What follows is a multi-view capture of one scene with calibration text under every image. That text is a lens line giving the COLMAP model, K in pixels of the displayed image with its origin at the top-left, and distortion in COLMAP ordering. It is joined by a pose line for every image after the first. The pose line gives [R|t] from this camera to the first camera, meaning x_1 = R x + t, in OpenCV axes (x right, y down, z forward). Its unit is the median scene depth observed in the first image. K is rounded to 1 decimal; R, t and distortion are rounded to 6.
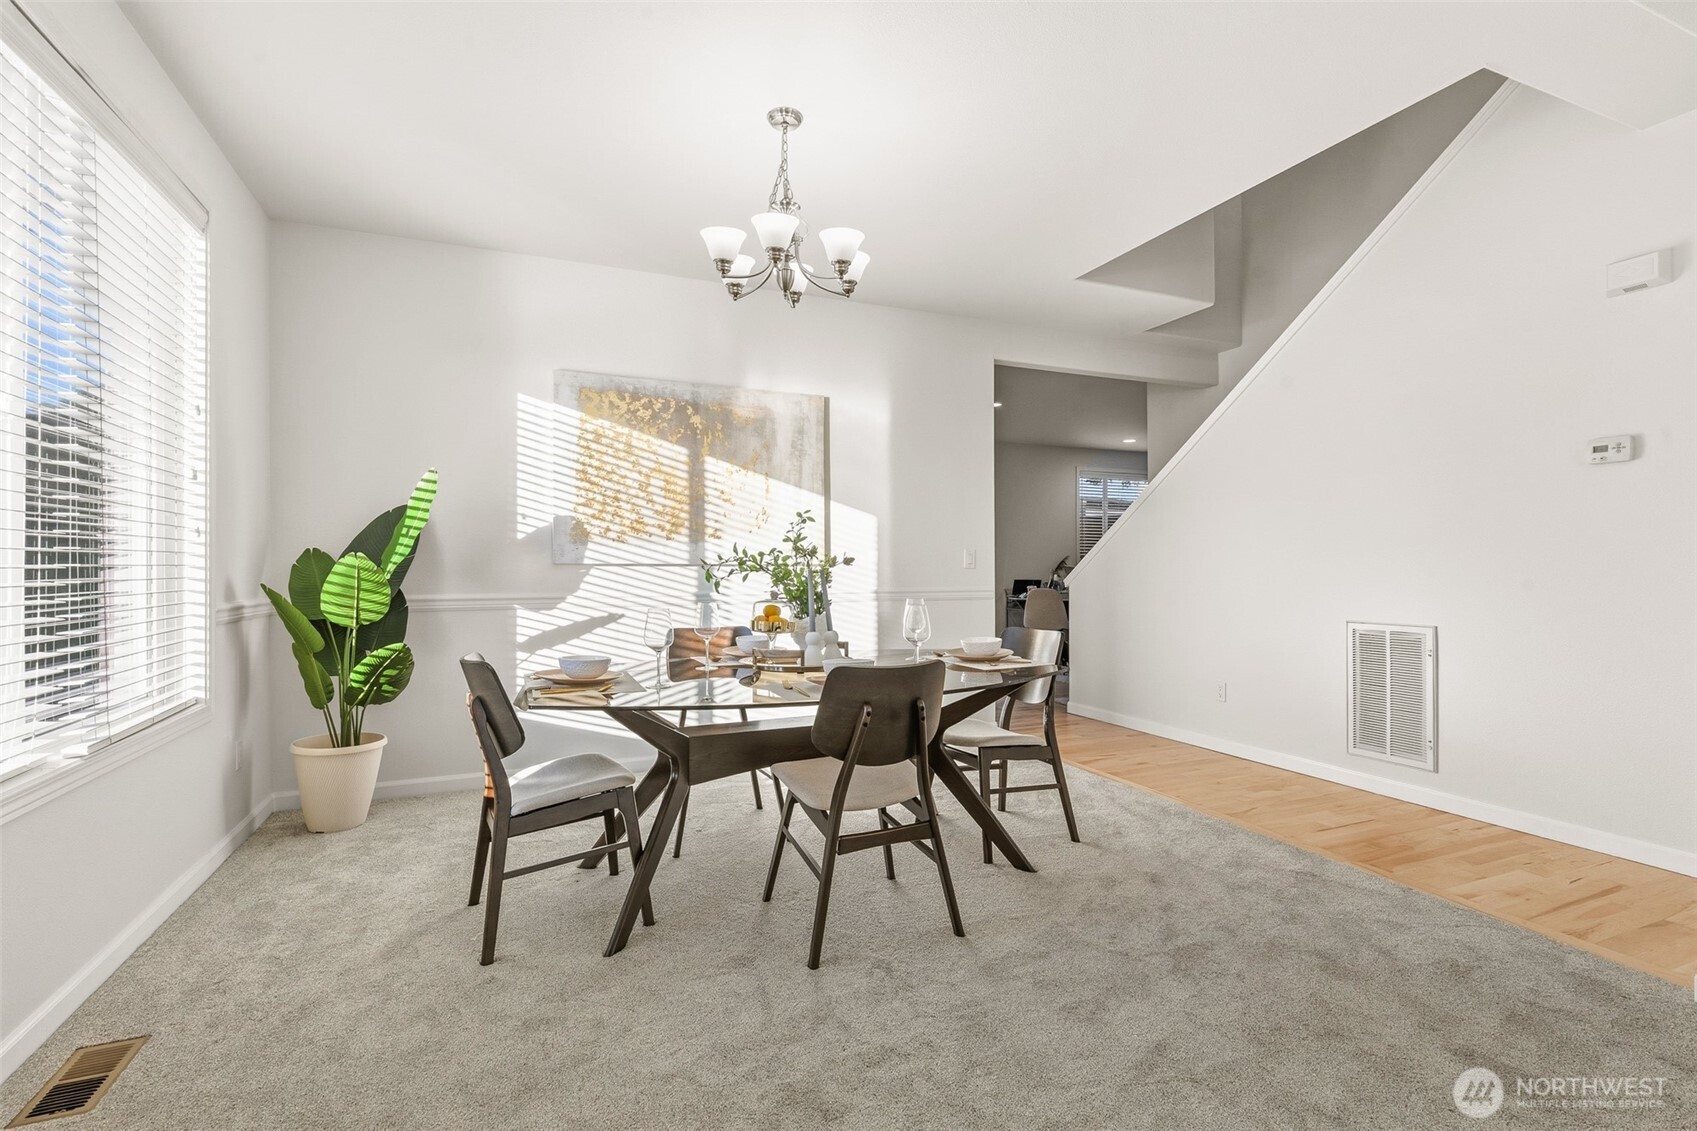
lens RADIAL K [[790.0, 0, 848.1], [0, 790.0, 548.3], [0, 0, 1]] dist [0.003184, -0.000693]
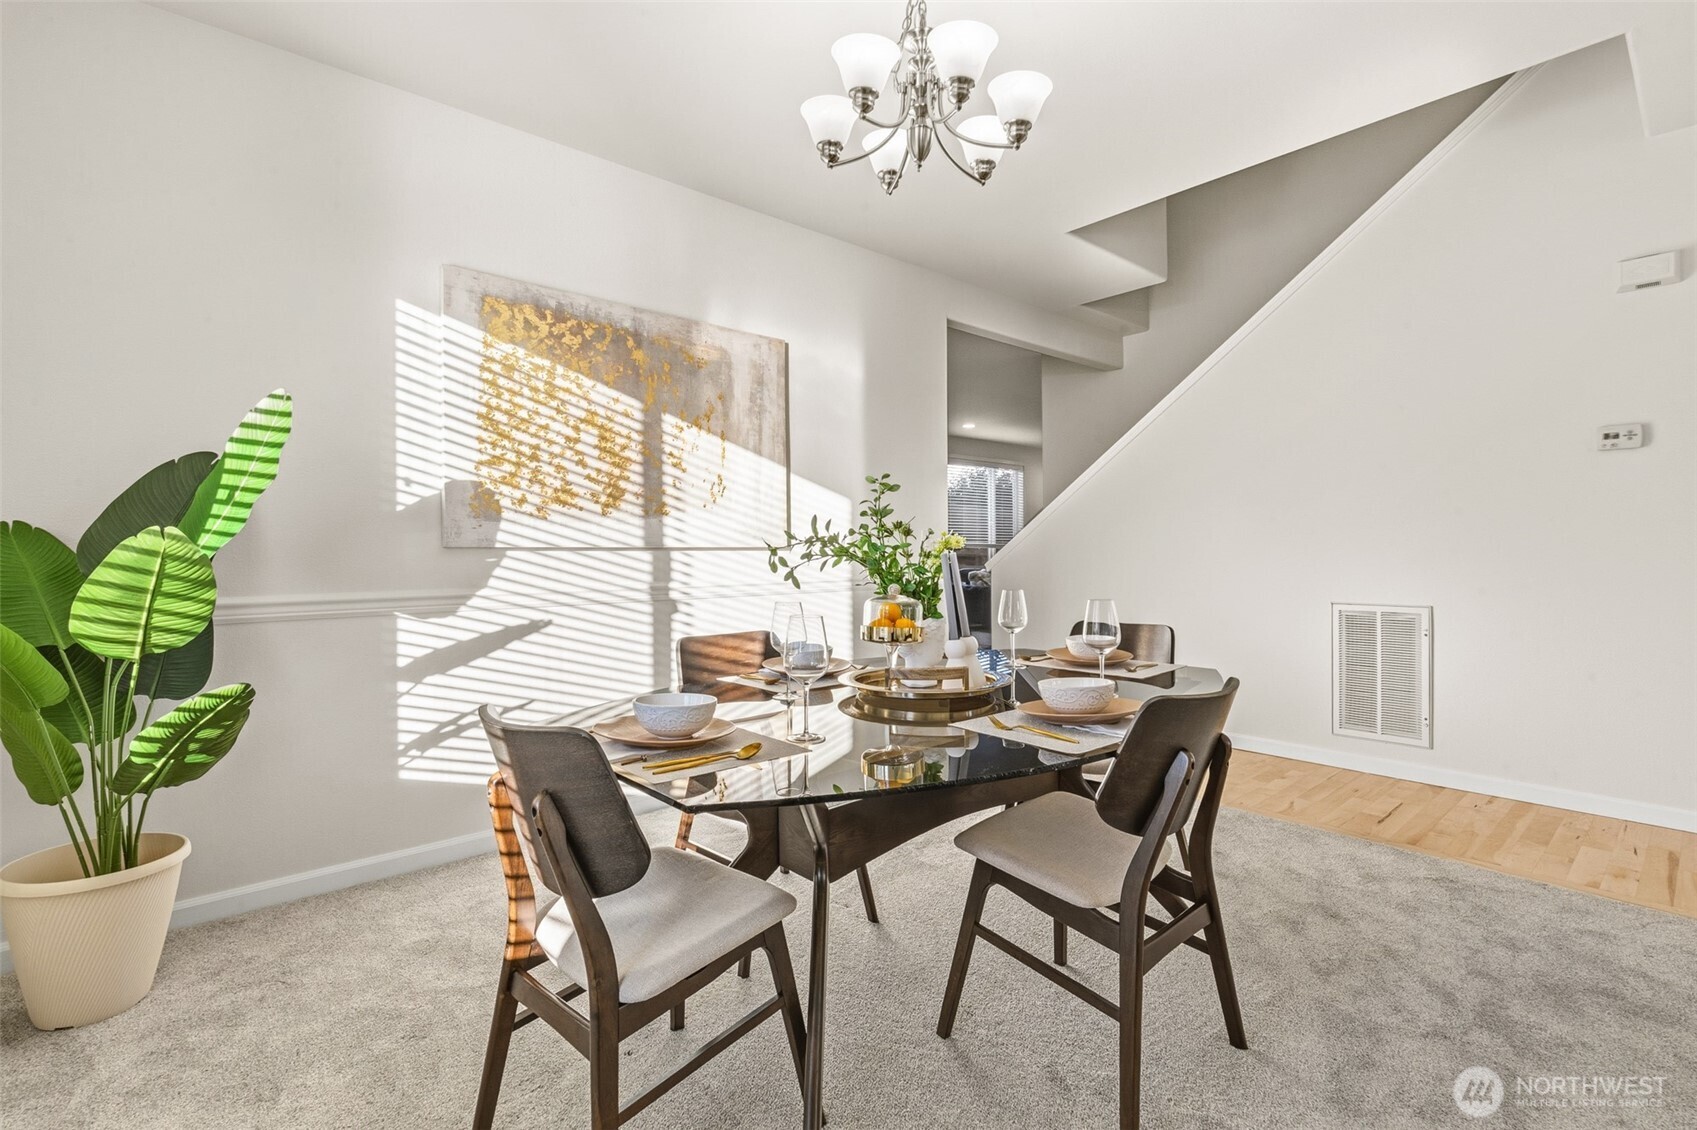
lens RADIAL K [[768.2, 0, 816.3], [0, 768.2, 541.6], [0, 0, 1]] dist [-0.032705, 0.014422]
pose [[0.950208, -0.000112, 0.311616, -0.303435], [-0.001804, 0.999981, 0.005860, 0.009443], [-0.311610, -0.006130, 0.950190, 0.304304]]
